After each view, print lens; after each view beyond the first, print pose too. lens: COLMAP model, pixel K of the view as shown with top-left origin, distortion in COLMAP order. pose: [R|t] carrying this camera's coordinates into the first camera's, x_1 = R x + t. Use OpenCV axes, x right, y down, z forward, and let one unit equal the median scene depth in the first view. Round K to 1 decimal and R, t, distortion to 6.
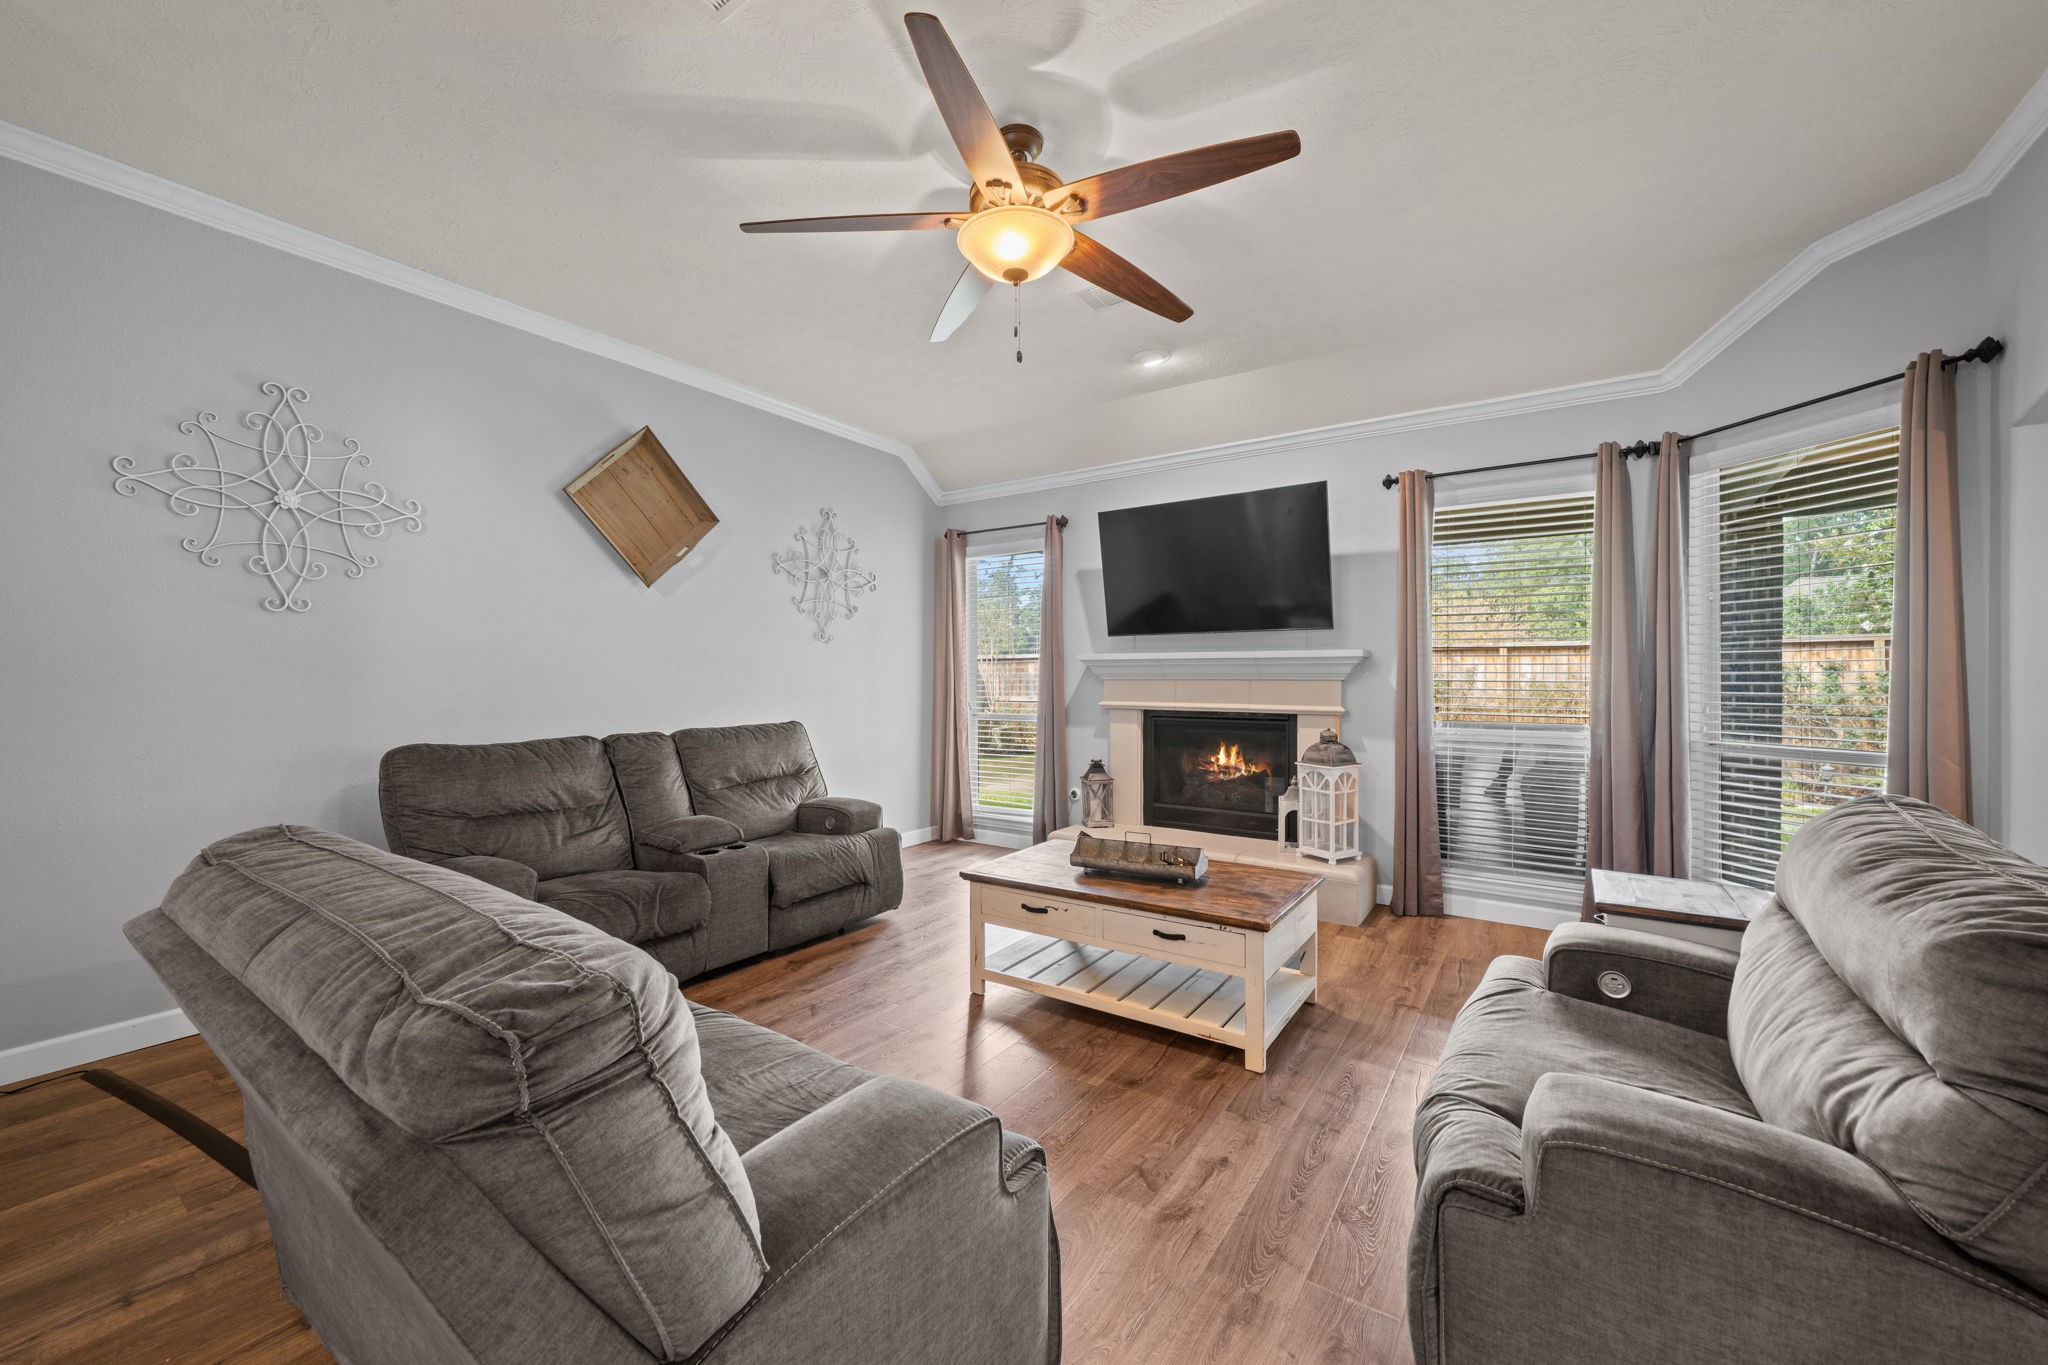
lens RADIAL K [[778.0, 0, 1017.8], [0, 778.0, 672.8], [0, 0, 1]] dist [-0.001701, -0.000057]
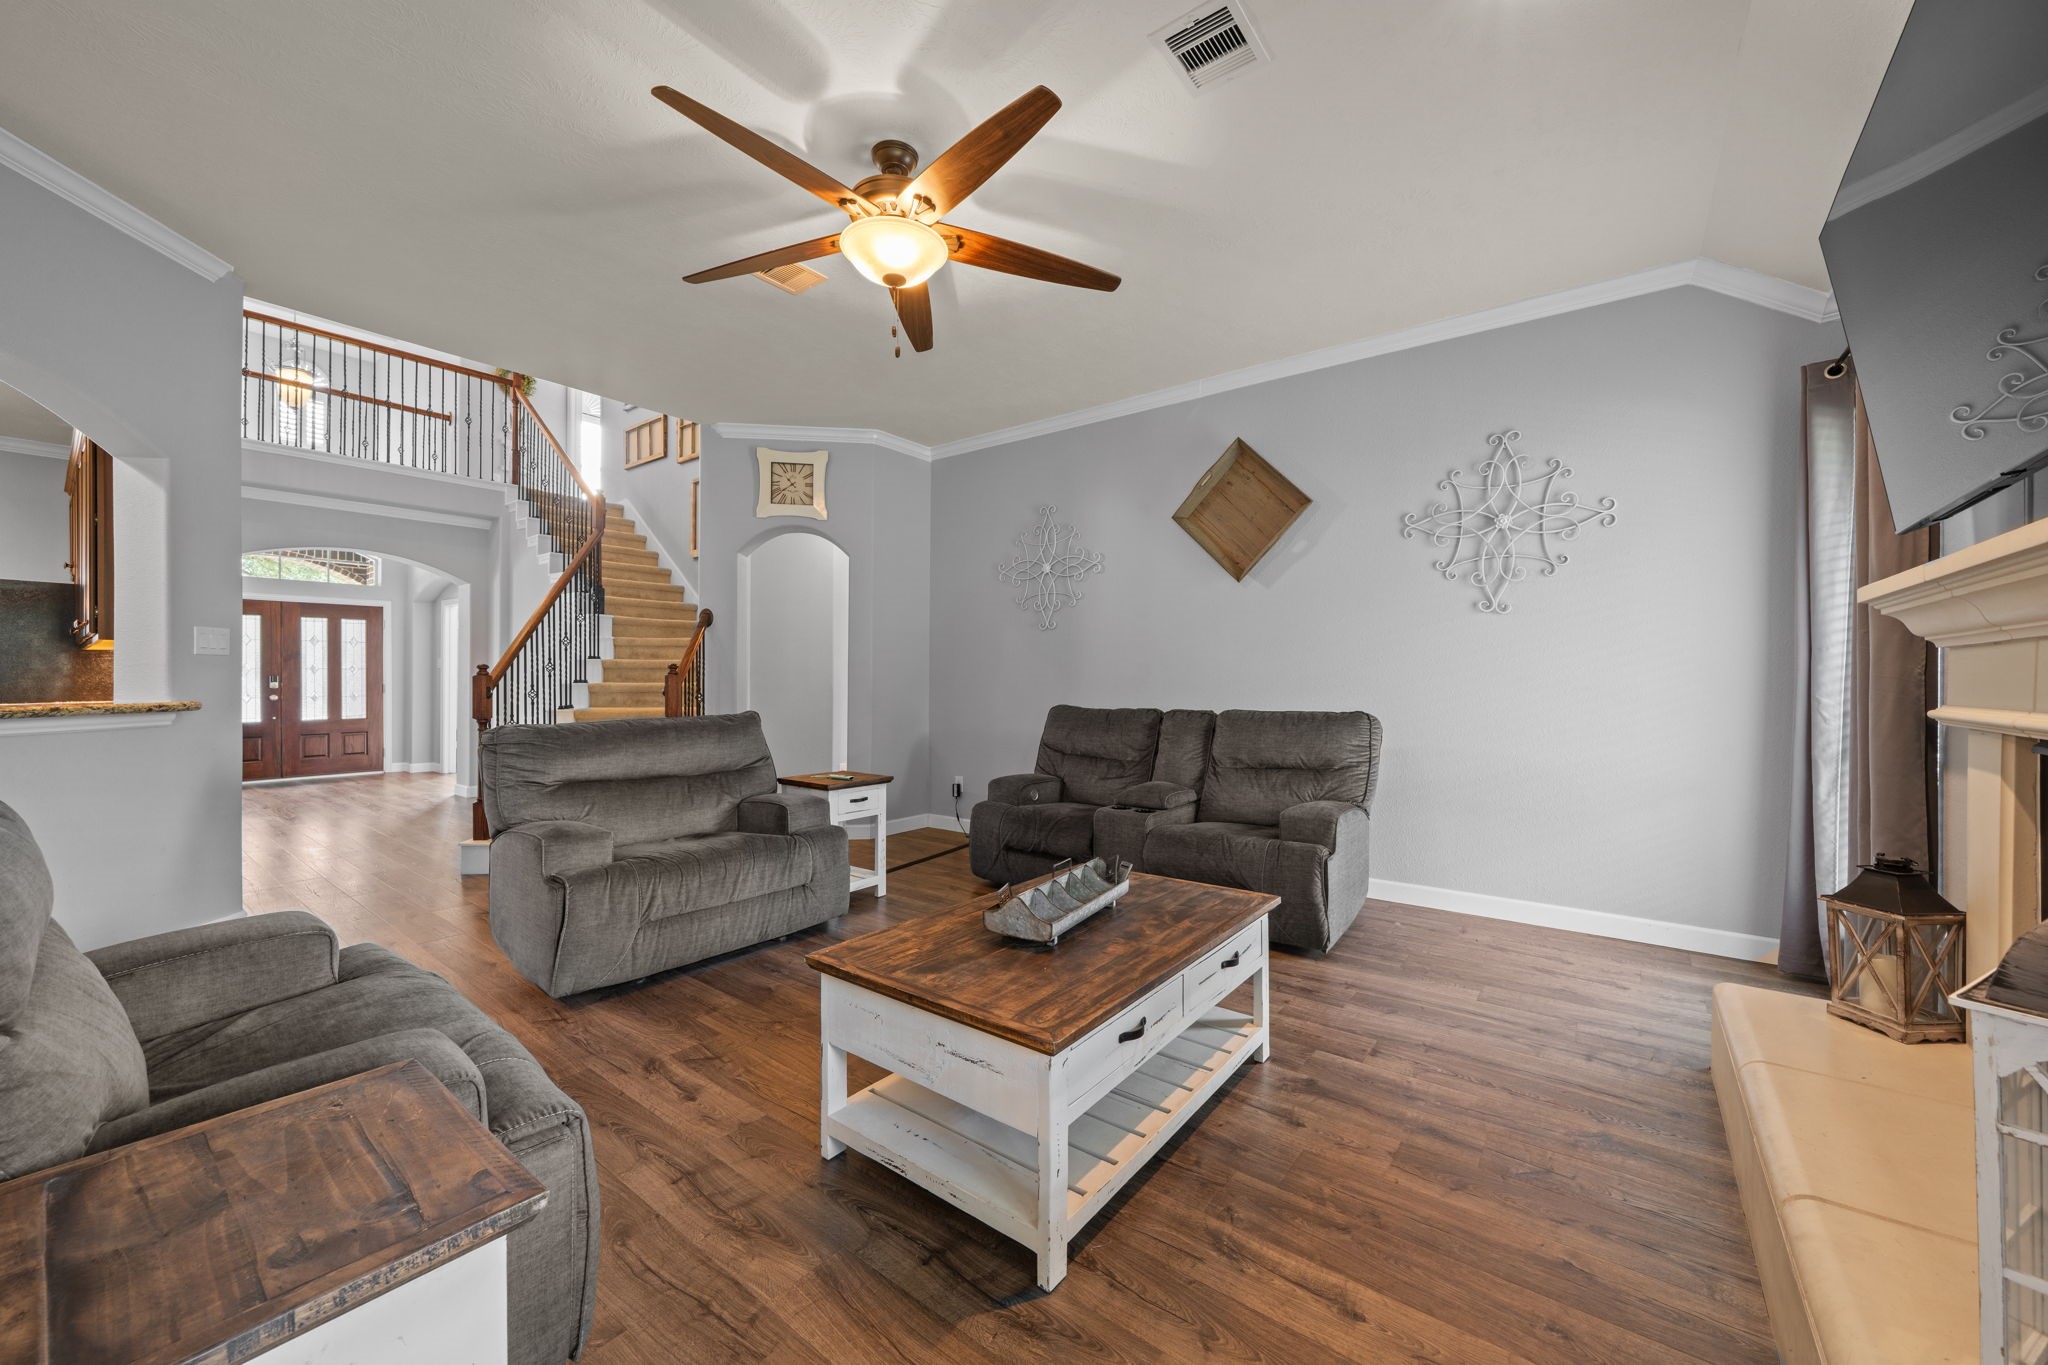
lens RADIAL K [[778.0, 0, 1030.3], [0, 778.0, 676.5], [0, 0, 1]] dist [-0.001701, -0.000057]
pose [[-0.041973, -0.002057, -0.999117, 0.639884], [0.004965, 0.999985, -0.002268, 0.026001], [0.999106, -0.005055, -0.041963, 0.736458]]
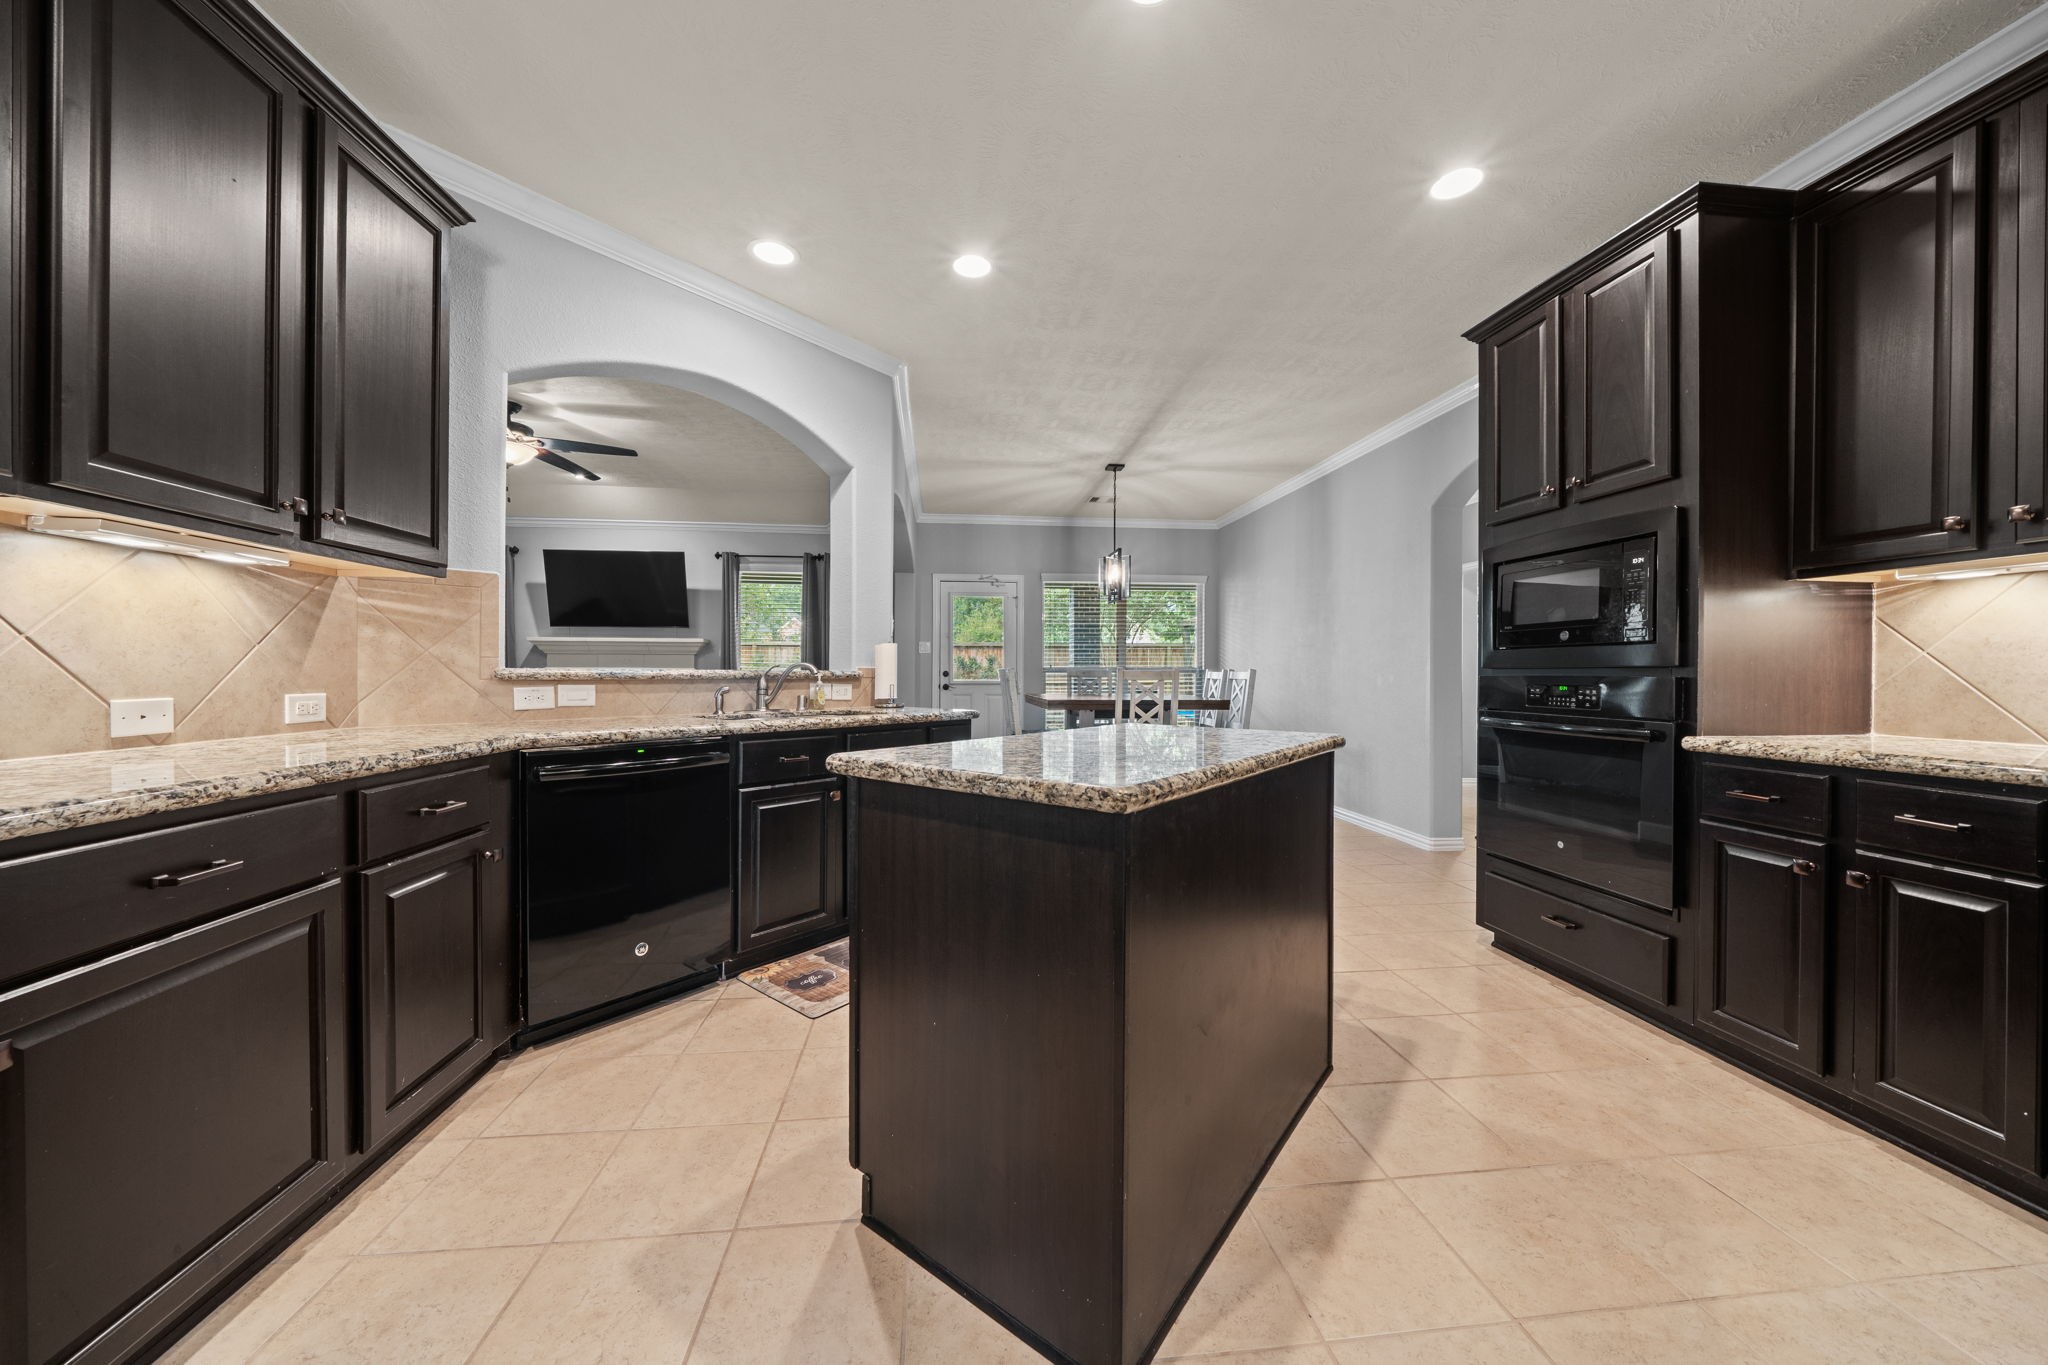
lens RADIAL K [[704.7, 0, 1022.0], [0, 704.7, 677.0], [0, 0, 1]] dist [-0.006299, 0.000205]
pose [[0.755273, -0.001705, 0.655408, -0.105247], [-0.005708, 0.999942, 0.009178, 0.041245], [-0.655385, -0.010673, 0.755219, -0.777699]]
